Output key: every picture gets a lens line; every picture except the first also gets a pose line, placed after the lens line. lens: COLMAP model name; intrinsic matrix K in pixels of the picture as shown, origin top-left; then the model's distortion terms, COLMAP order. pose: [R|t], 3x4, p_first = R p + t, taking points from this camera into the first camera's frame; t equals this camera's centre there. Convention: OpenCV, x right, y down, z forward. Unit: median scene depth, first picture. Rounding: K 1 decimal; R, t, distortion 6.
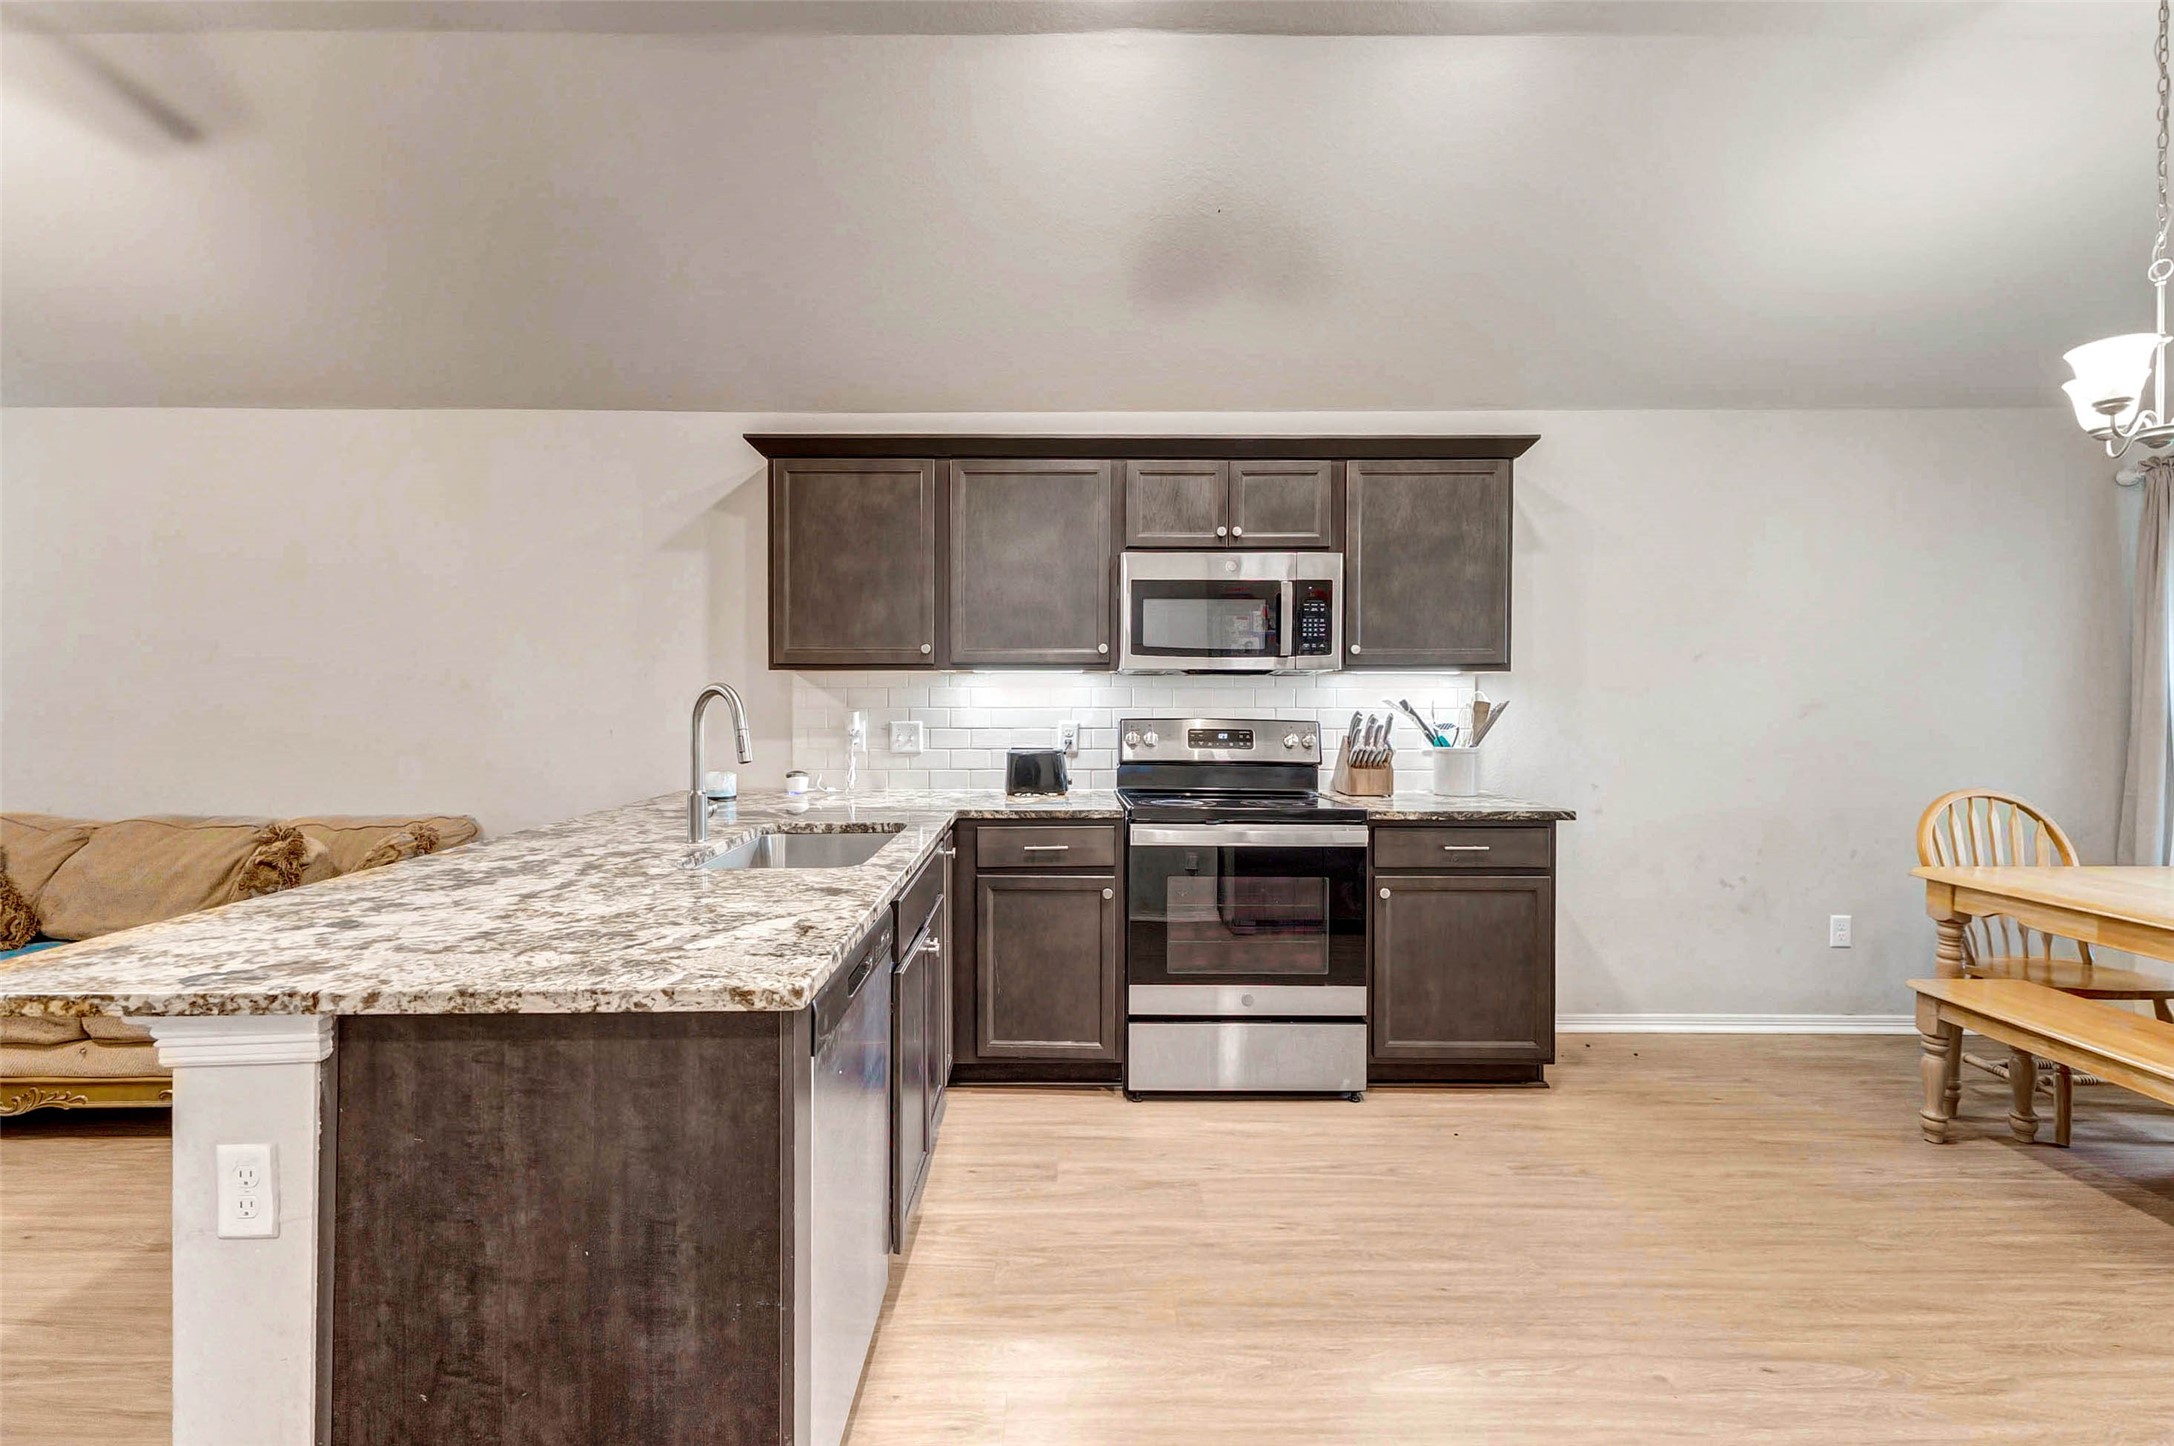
lens RADIAL K [[949.3, 0, 1053.9], [0, 949.3, 713.4], [0, 0, 1]] dist [0.009614, -0.001208]
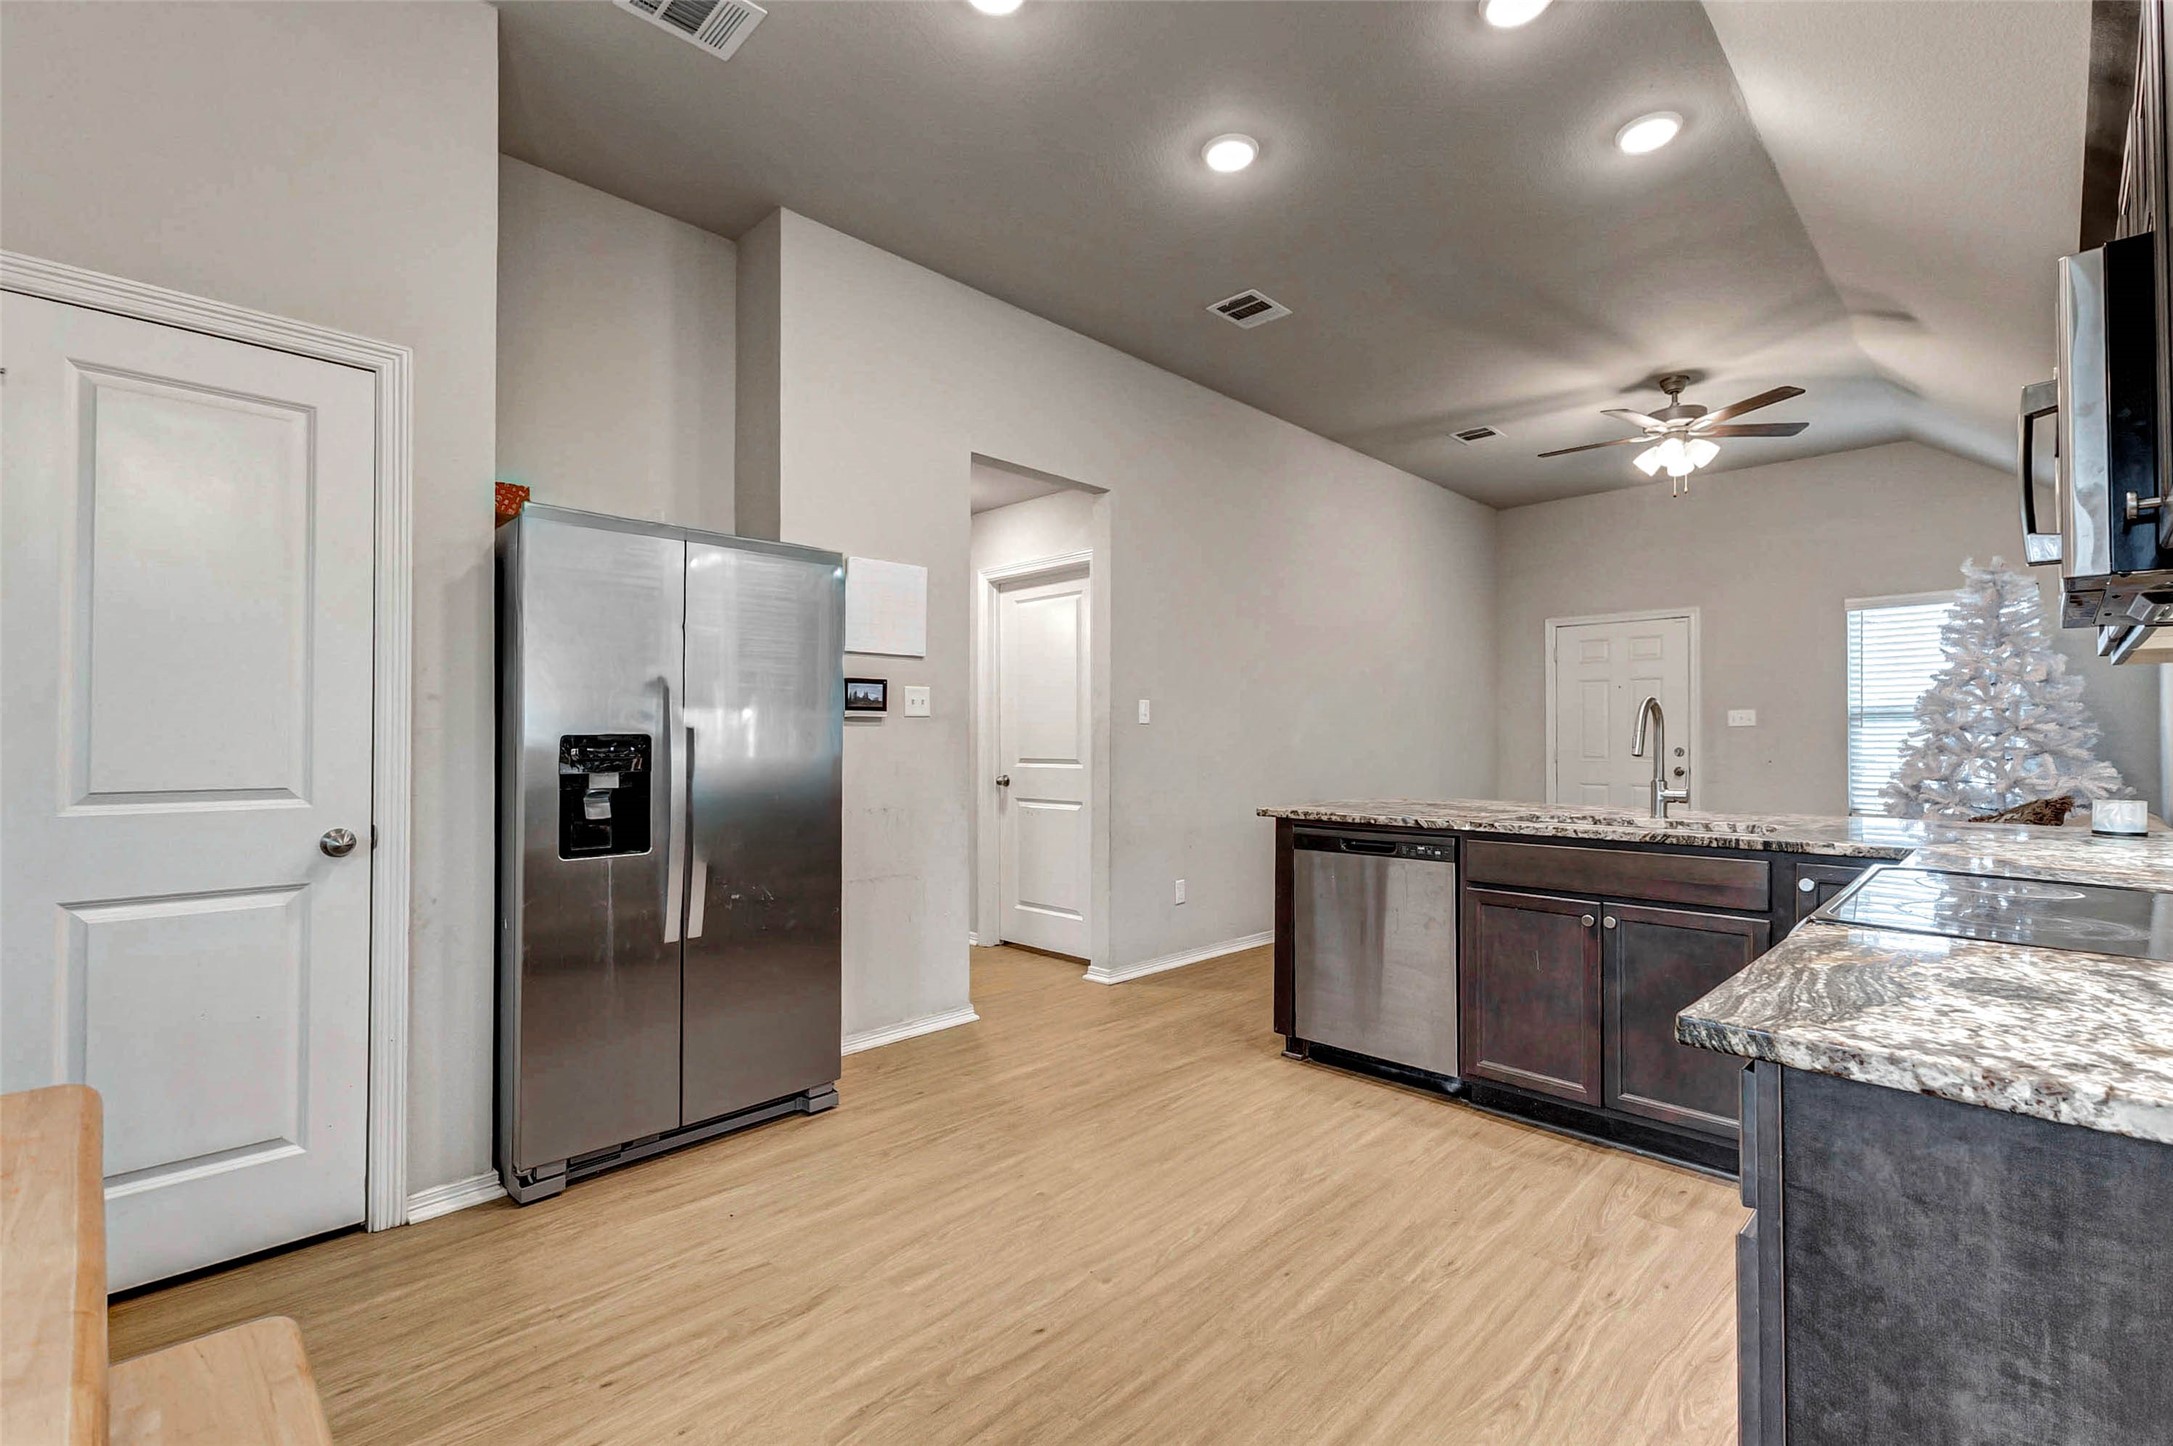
lens RADIAL K [[946.5, 0, 1101.7], [0, 946.5, 730.5], [0, 0, 1]] dist [0.002248, 0.000190]
pose [[-0.693923, -0.006719, -0.720018, 0.836243], [-0.014485, 0.999884, 0.004629, 0.014993], [0.719904, 0.013641, -0.693940, 1.015883]]
